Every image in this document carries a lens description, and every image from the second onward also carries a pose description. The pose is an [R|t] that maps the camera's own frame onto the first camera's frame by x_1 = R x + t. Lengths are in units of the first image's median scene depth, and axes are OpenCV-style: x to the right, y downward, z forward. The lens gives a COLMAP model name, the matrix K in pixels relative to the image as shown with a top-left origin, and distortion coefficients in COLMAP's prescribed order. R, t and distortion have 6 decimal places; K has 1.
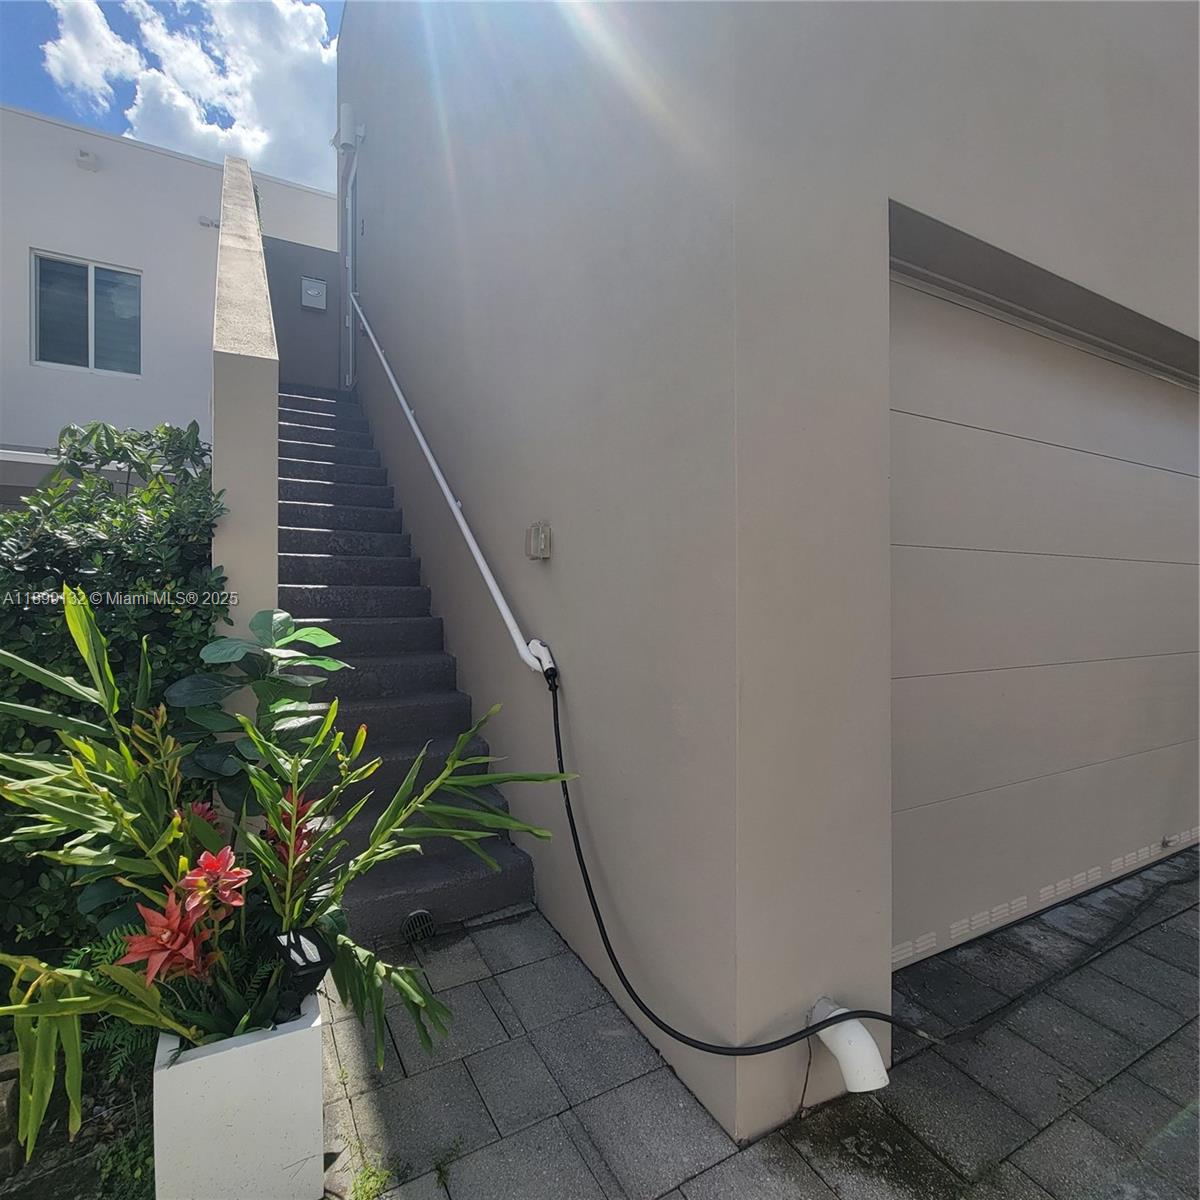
lens RADIAL K [[654.4, 0, 595.3], [0, 654.4, 609.7], [0, 0, 1]] dist [-0.005113, 0.001627]
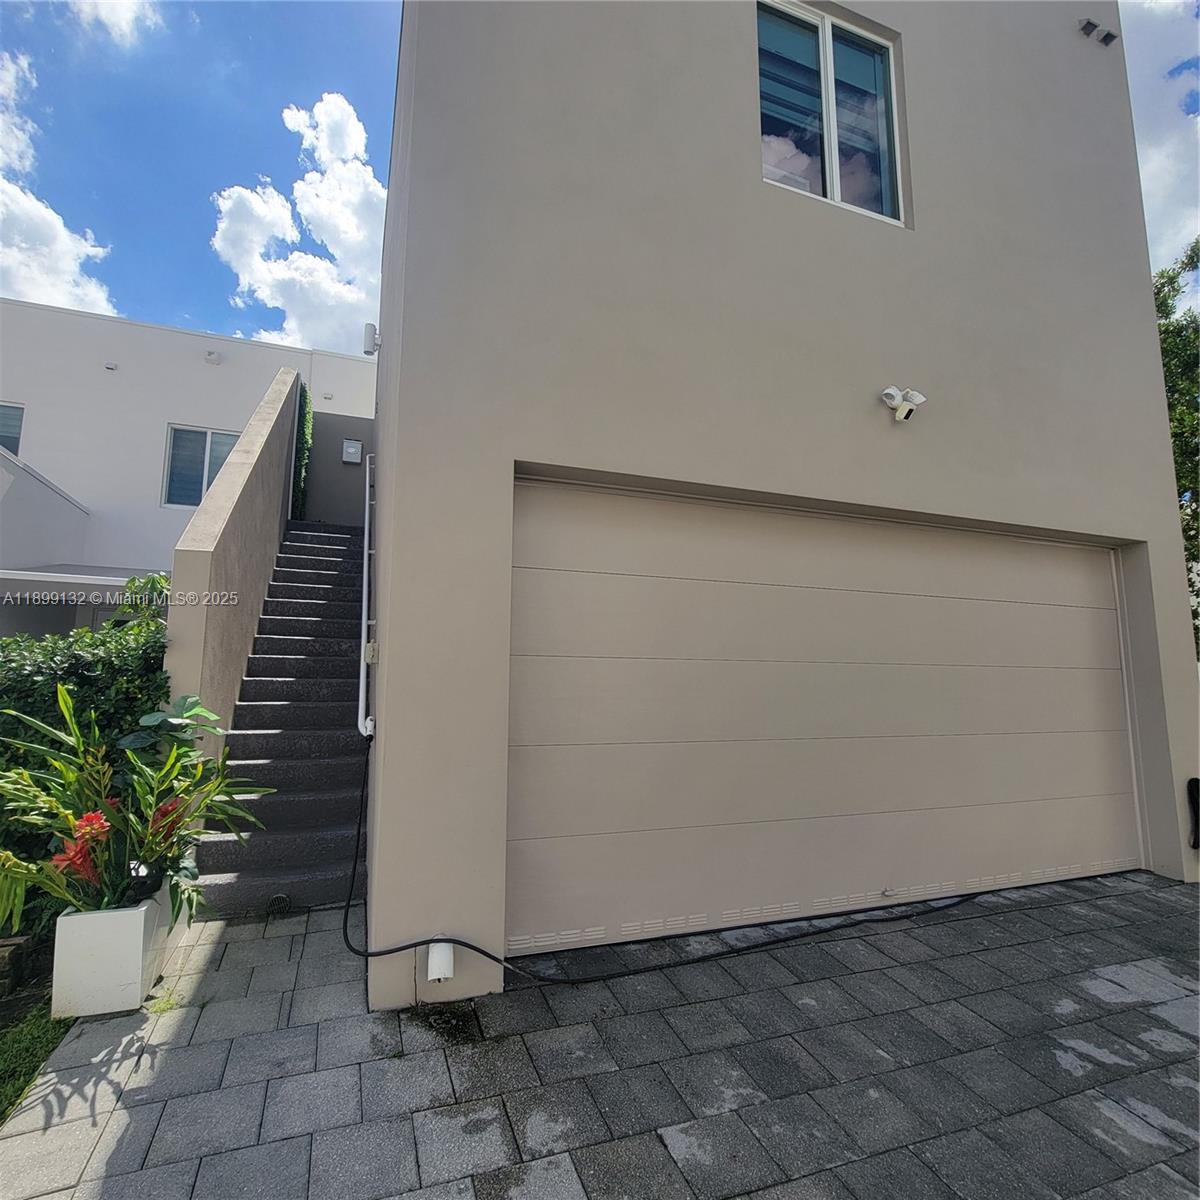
lens RADIAL K [[654.4, 0, 595.3], [0, 654.4, 609.7], [0, 0, 1]] dist [-0.005113, 0.001627]
pose [[0.988602, -0.012839, -0.150003, 0.792398], [-0.007114, 0.991260, -0.131729, -0.005614], [0.150383, 0.131295, 0.979871, -0.538607]]
